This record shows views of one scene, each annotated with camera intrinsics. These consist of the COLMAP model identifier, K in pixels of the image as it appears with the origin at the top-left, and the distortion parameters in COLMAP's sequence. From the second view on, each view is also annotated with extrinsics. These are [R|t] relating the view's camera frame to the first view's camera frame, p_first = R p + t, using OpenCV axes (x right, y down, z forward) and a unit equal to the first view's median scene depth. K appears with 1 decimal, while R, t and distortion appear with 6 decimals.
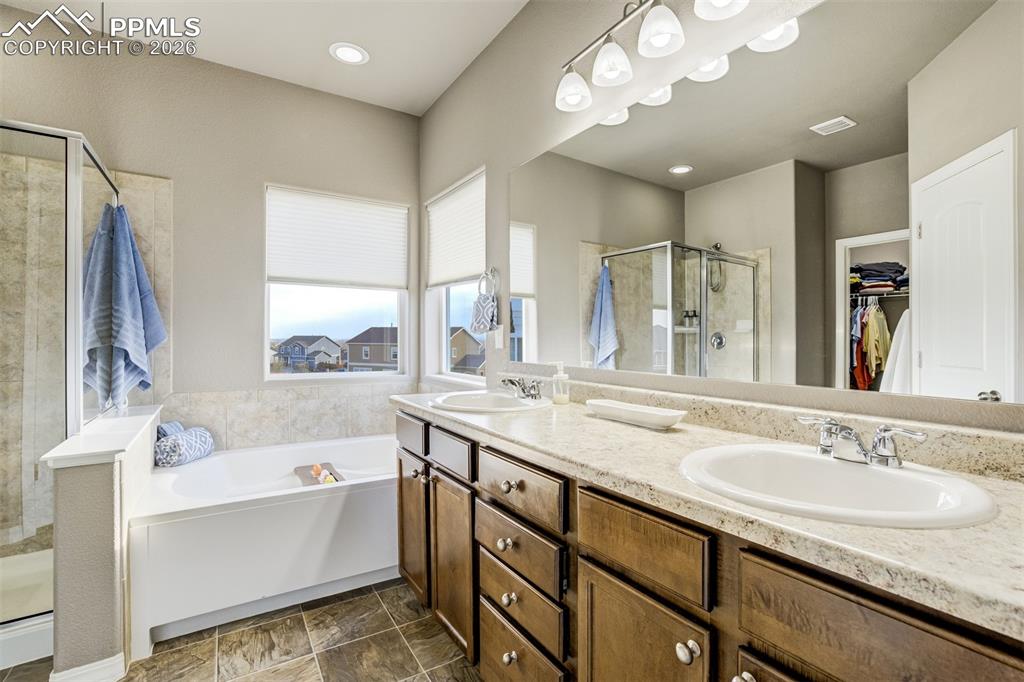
lens RADIAL K [[452.5, 0, 510.5], [0, 452.5, 342.5], [0, 0, 1]] dist [0.000930, -0.000231]
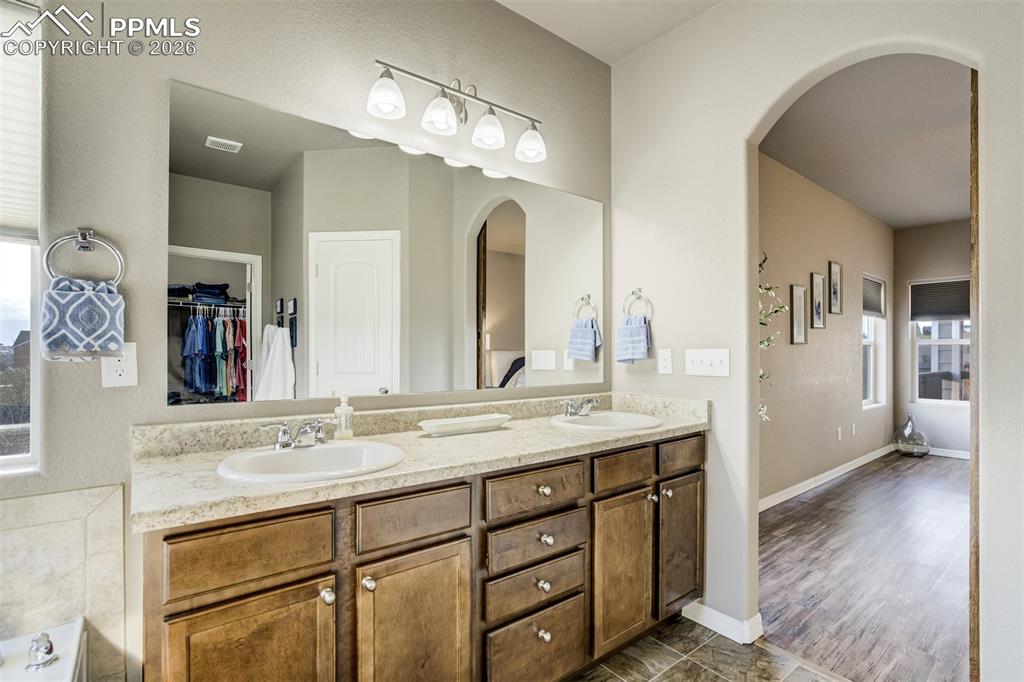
lens RADIAL K [[478.6, 0, 520.4], [0, 478.6, 338.8], [0, 0, 1]] dist [-0.021625, 0.007628]
pose [[-0.101201, -0.003445, 0.994860, -0.609419], [-0.012718, 0.999917, 0.002168, -0.049237], [-0.994785, -0.012433, -0.101236, 0.566807]]
